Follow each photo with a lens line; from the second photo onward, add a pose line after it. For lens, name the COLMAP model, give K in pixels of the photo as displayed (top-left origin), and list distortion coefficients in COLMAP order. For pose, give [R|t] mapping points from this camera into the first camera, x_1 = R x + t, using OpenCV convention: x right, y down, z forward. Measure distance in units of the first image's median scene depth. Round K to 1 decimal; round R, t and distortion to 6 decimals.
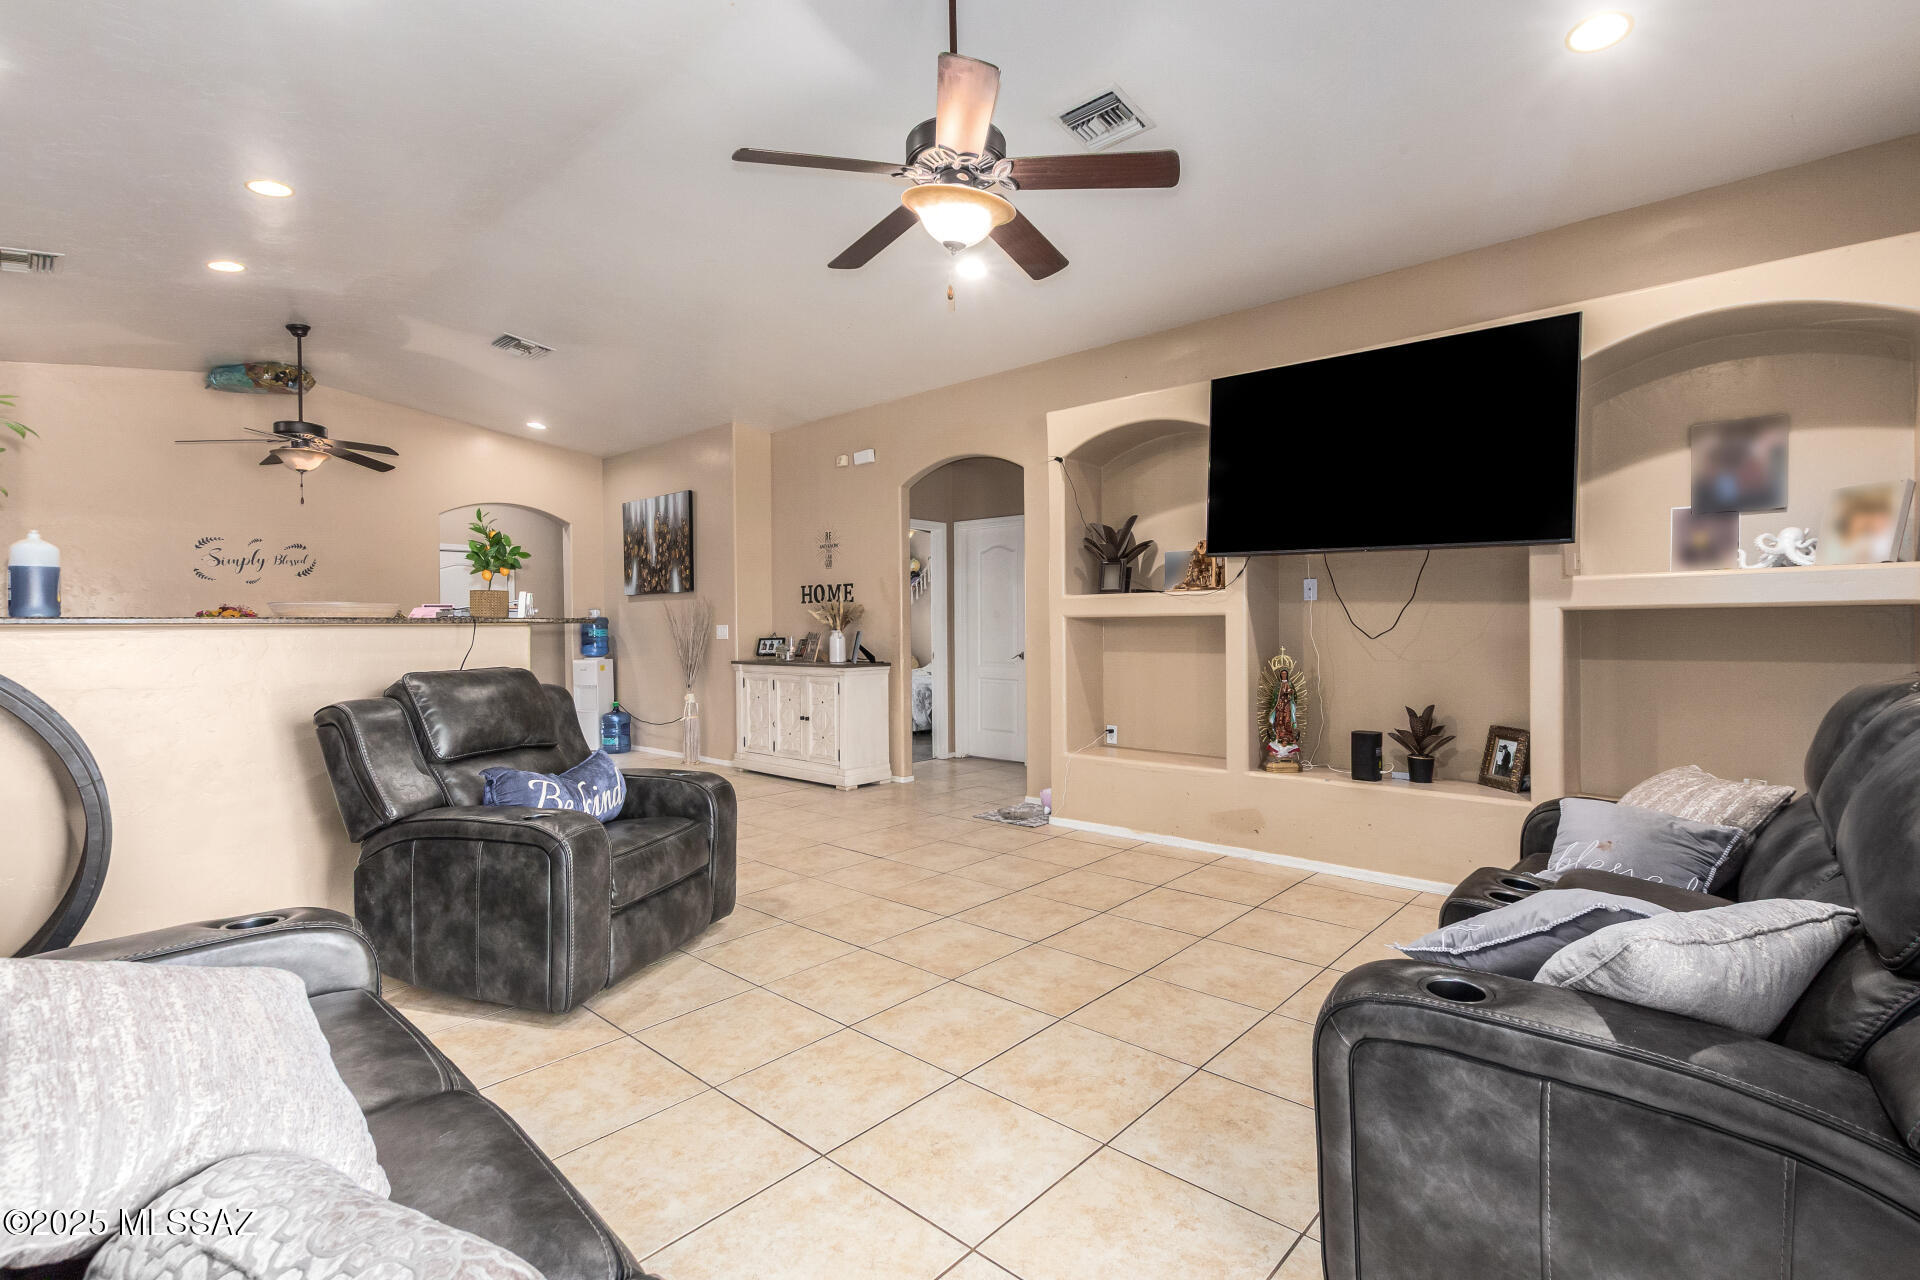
lens RADIAL K [[876.7, 0, 947.4], [0, 876.7, 648.4], [0, 0, 1]] dist [0.000926, -0.002667]
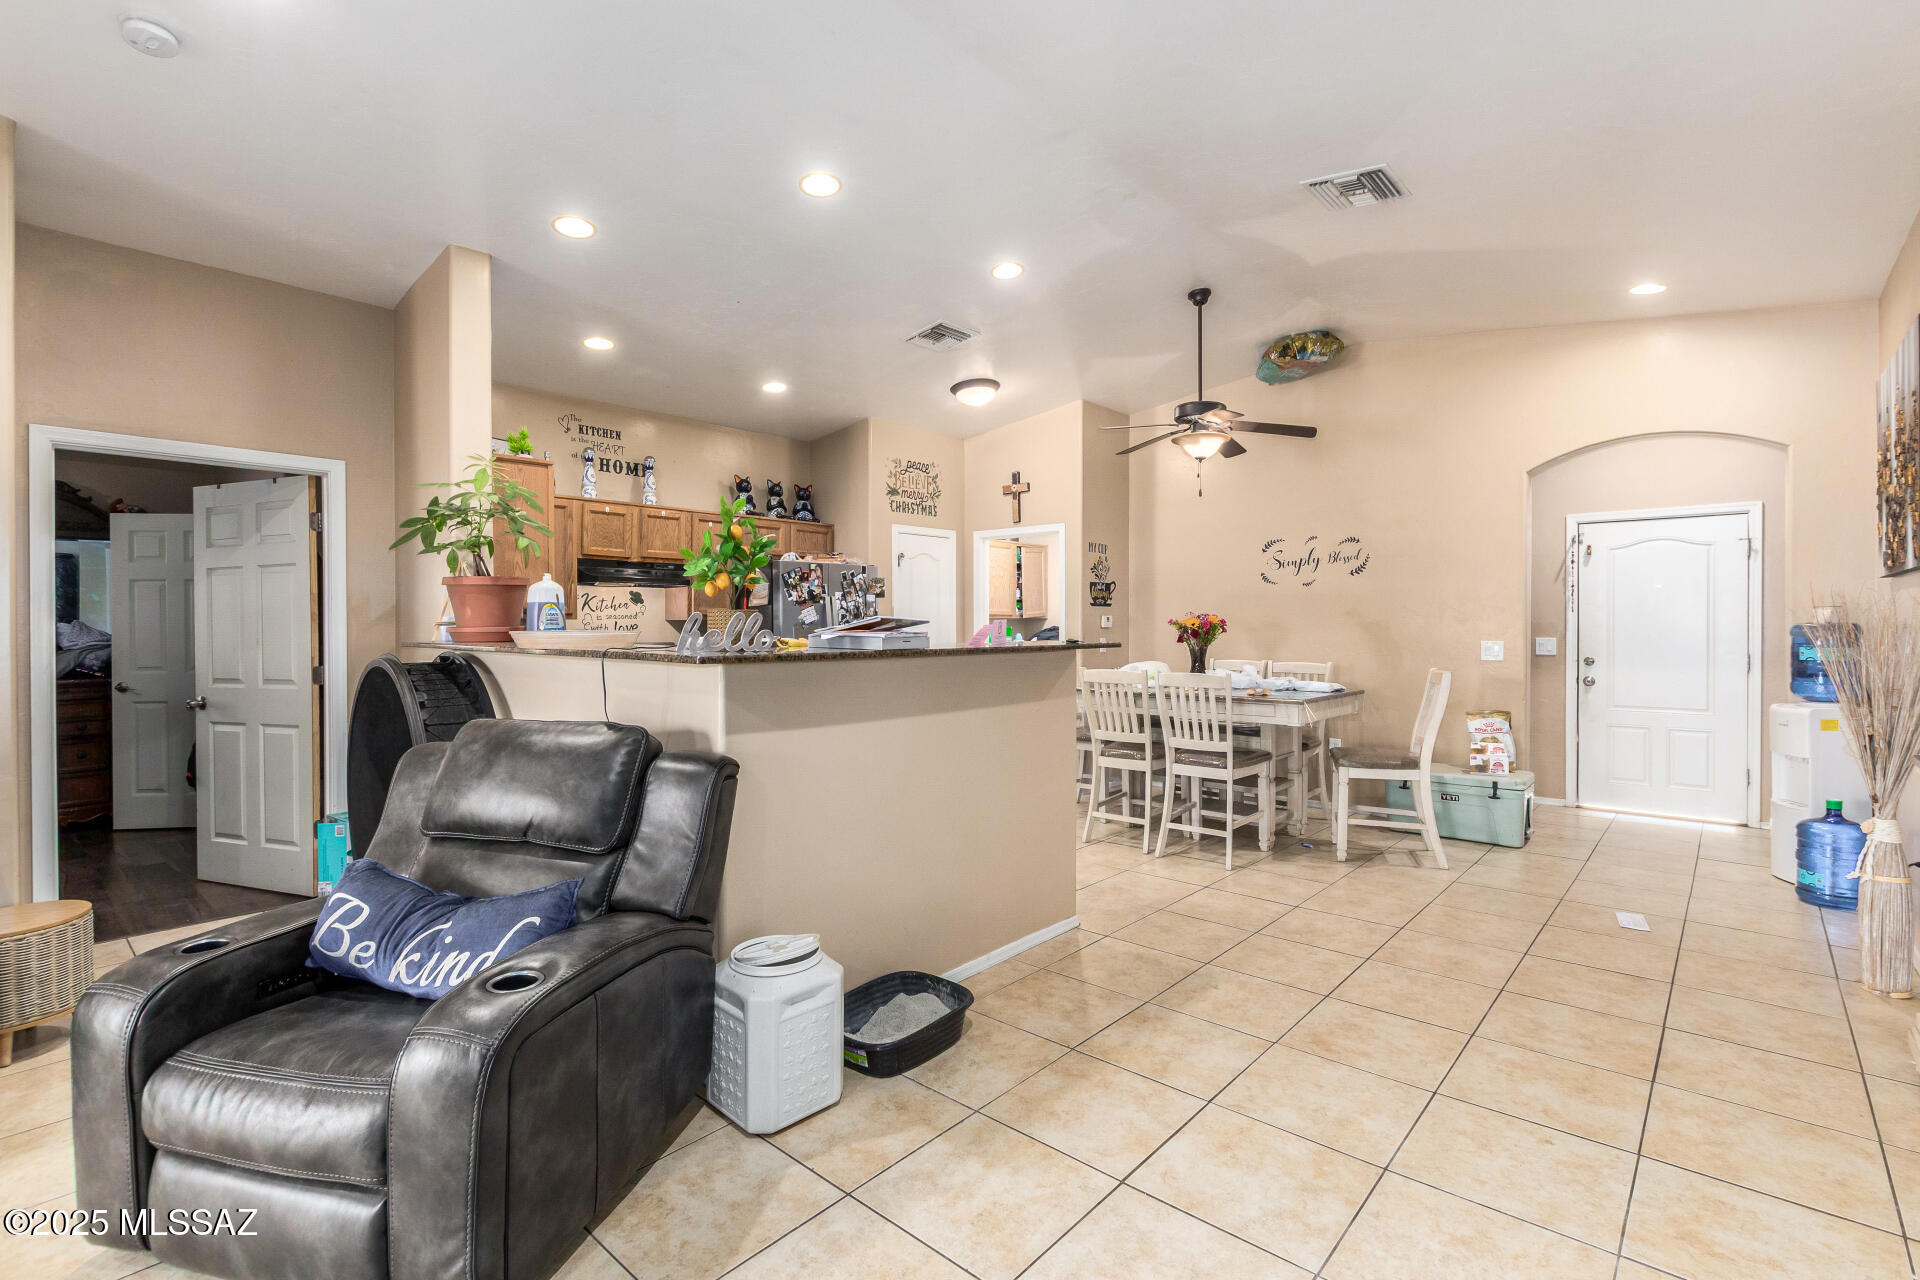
lens RADIAL K [[876.7, 0, 983.3], [0, 876.7, 624.4], [0, 0, 1]] dist [0.000926, -0.002667]
pose [[0.038012, 0.011080, -0.999216, 0.164008], [-0.023900, 0.999663, 0.010176, -0.056204], [0.998991, 0.023494, 0.038264, 0.995389]]
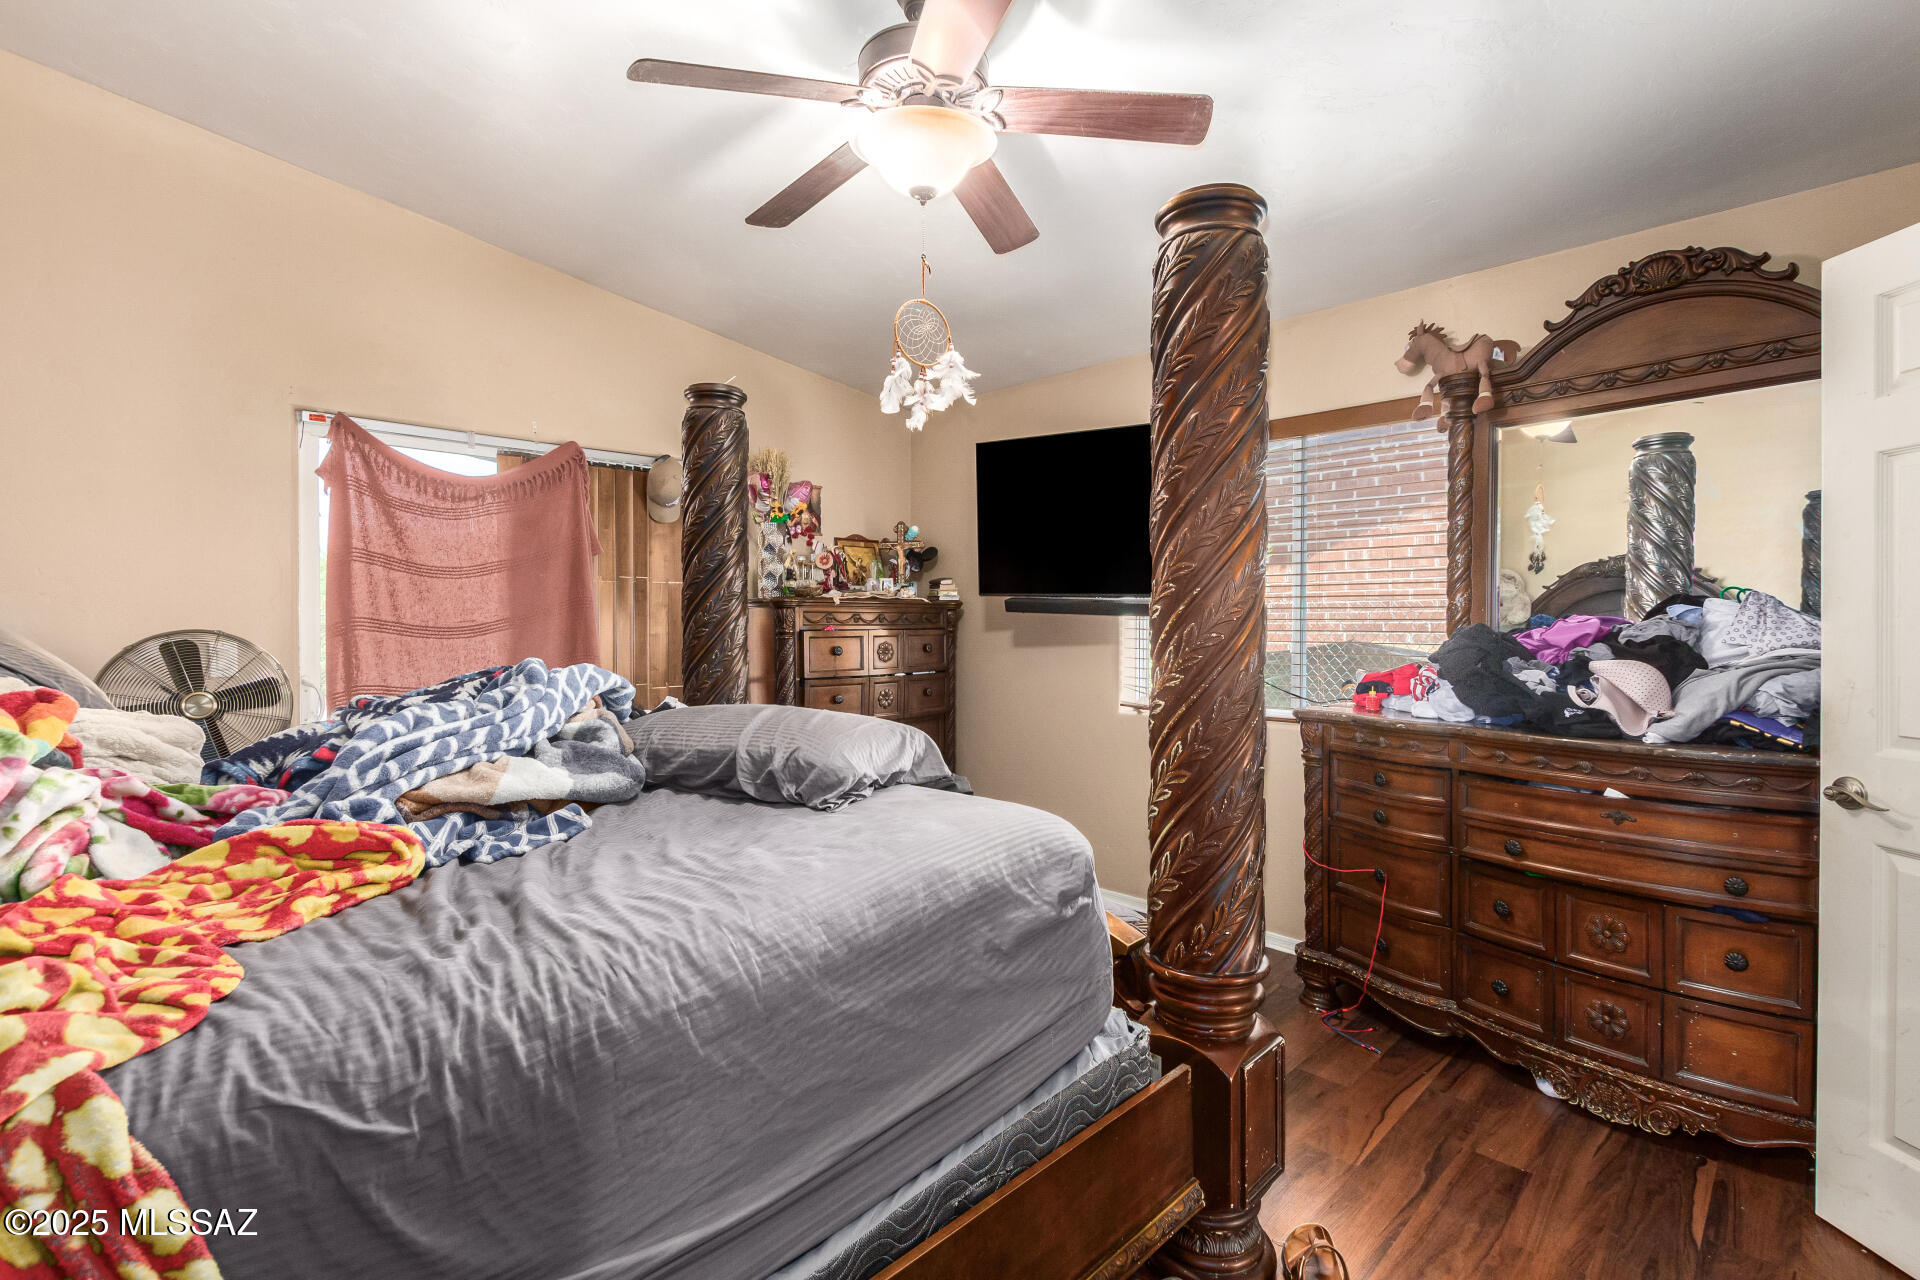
lens RADIAL K [[876.7, 0, 941.4], [0, 876.7, 631.5], [0, 0, 1]] dist [0.000926, -0.002667]
pose [[-0.999008, 0.011745, 0.042961, -0.761503], [0.013389, 0.999181, 0.038181, -0.017933], [-0.042478, 0.038719, -0.998347, 0.207790]]
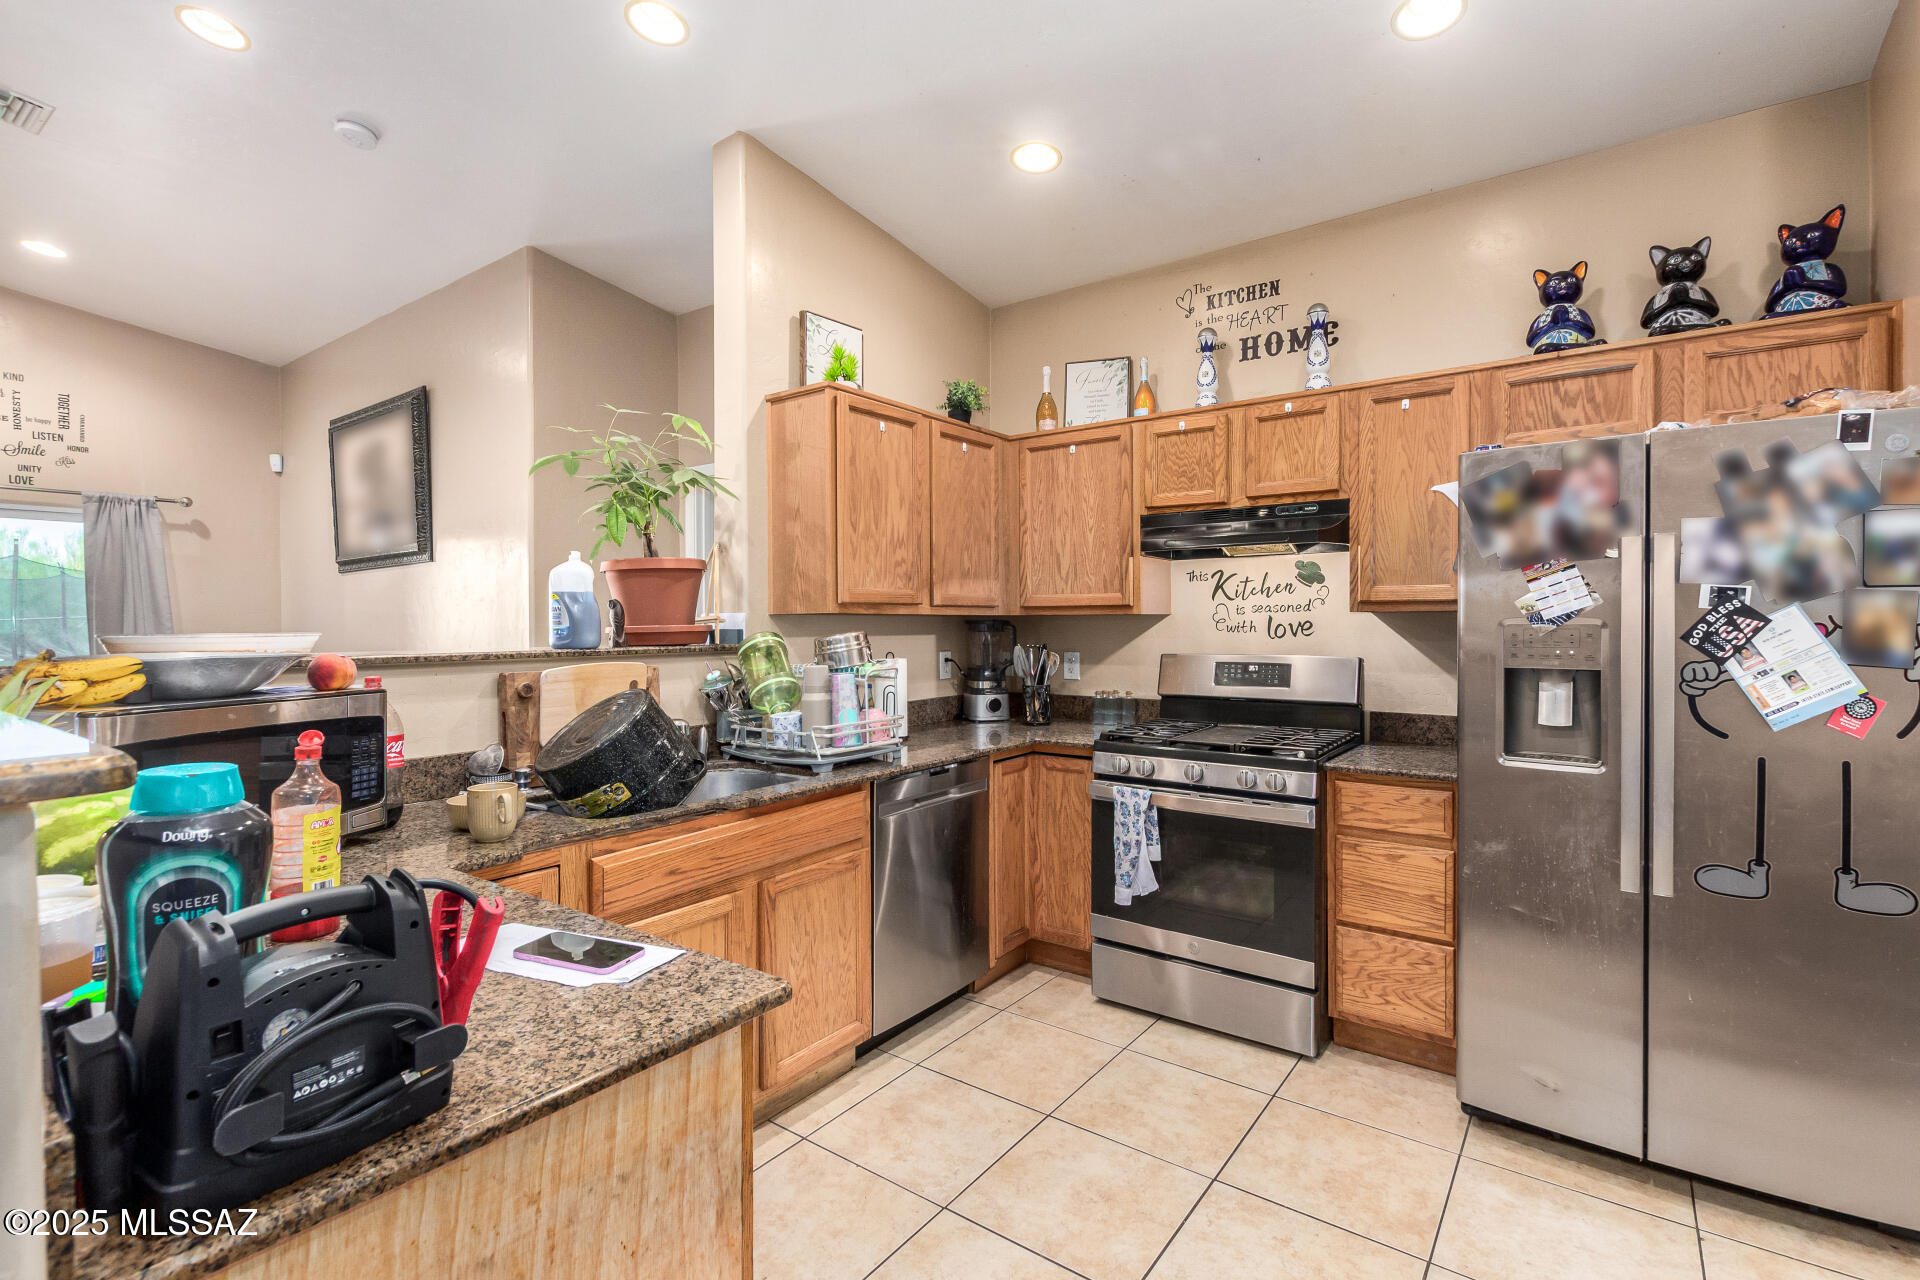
lens RADIAL K [[876.7, 0, 955.4], [0, 876.7, 633.5], [0, 0, 1]] dist [0.000926, -0.002667]
pose [[-0.993442, 0.015590, -0.113271, -0.836002], [0.011312, 0.999202, 0.038308, -0.050927], [0.113778, 0.036776, -0.992825, 1.217083]]
